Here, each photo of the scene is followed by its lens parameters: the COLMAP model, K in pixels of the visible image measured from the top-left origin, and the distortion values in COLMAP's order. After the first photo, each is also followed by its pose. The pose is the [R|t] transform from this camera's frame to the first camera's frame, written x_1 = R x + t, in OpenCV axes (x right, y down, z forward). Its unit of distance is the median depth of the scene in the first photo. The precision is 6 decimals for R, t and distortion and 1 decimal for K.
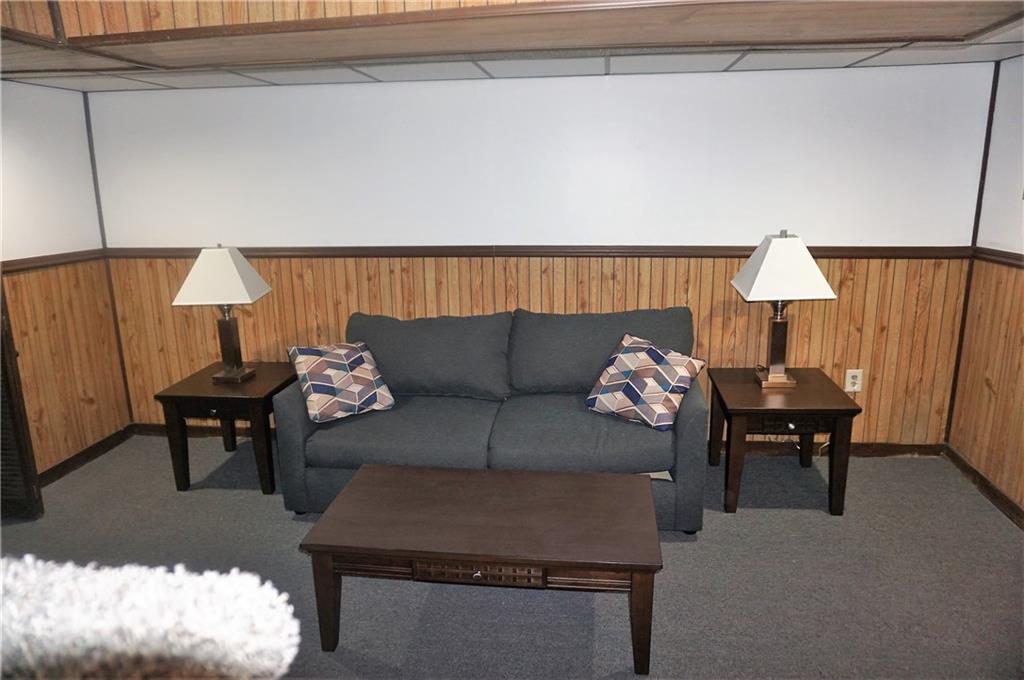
lens RADIAL K [[677.0, 0, 512.0], [0, 677.0, 340.0], [0, 0, 1]] dist [-0.053437, 0.029729]
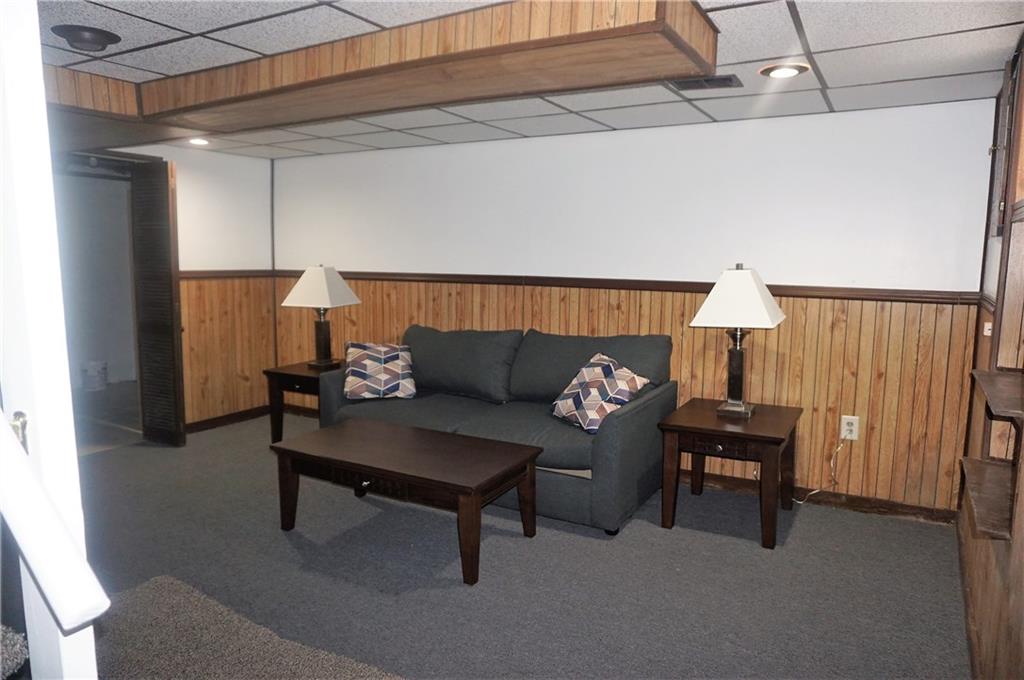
lens RADIAL K [[677.0, 0, 512.0], [0, 677.0, 340.0], [0, 0, 1]] dist [-0.053437, 0.029729]
pose [[0.920589, 0.075983, -0.383070, 0.429700], [-0.116807, 0.989560, -0.084426, 0.074942], [0.372656, 0.122467, 0.919853, -0.076201]]
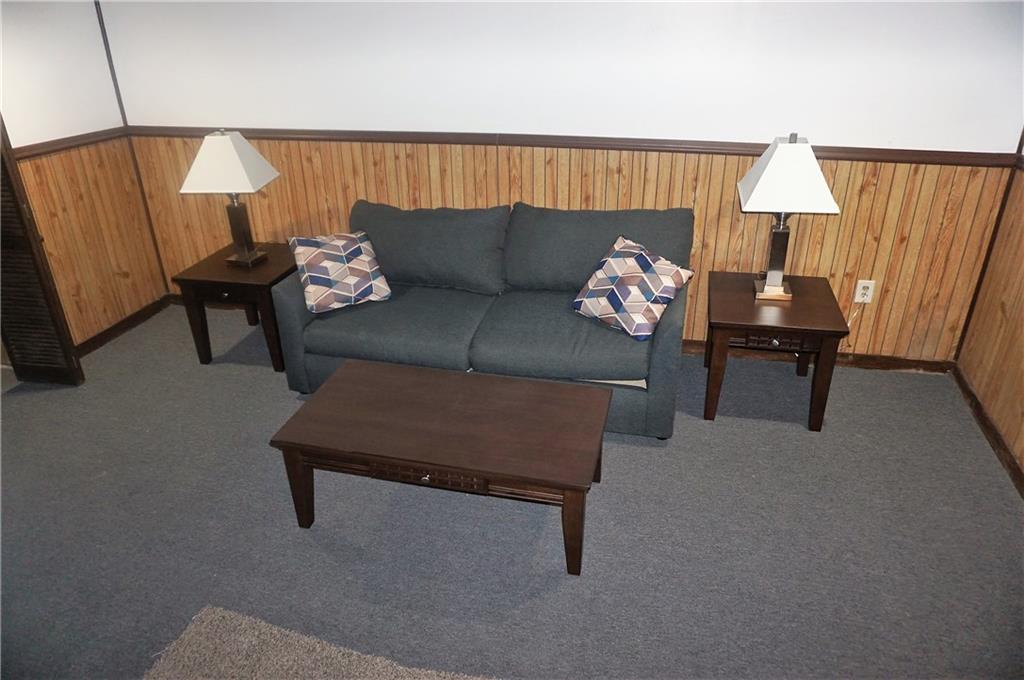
lens RADIAL K [[677.0, 0, 512.0], [0, 677.0, 340.0], [0, 0, 1]] dist [-0.053437, 0.029729]
pose [[0.993429, 0.053656, -0.101089, 0.112137], [-0.029915, 0.974320, 0.223171, -0.070888], [0.110468, -0.218680, 0.969524, 0.002424]]
